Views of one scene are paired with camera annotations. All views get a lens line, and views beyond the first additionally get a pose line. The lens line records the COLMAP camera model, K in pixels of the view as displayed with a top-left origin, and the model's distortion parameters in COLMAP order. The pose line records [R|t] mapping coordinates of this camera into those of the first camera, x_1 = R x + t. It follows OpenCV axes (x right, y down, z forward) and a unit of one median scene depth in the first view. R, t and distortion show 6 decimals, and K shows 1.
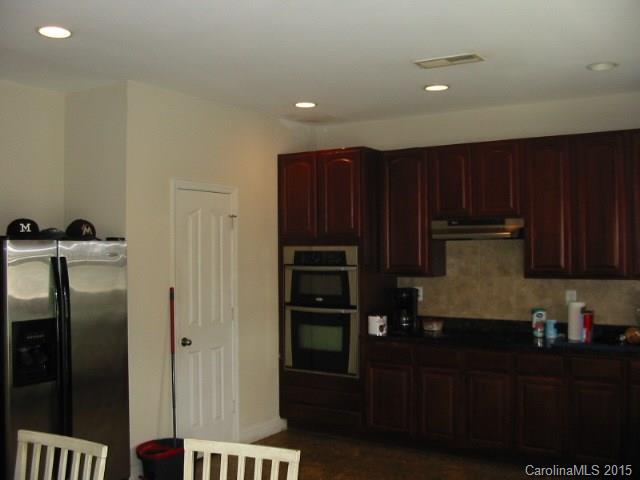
lens RADIAL K [[690.1, 0, 320.0], [0, 690.1, 240.0], [0, 0, 1]] dist [0.000481, -0.005614]
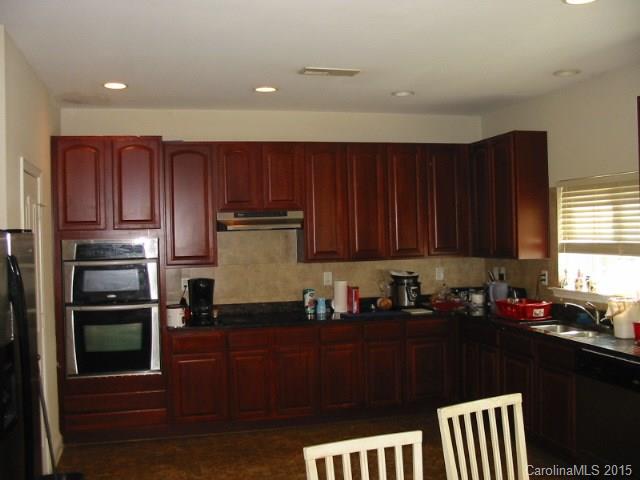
lens RADIAL K [[690.1, 0, 320.0], [0, 690.1, 240.0], [0, 0, 1]] dist [0.000481, -0.005614]
pose [[0.717597, -0.015276, 0.696291, -0.463434], [0.013126, 0.999878, 0.008409, 0.006929], [-0.696334, 0.003106, 0.717711, 0.147276]]
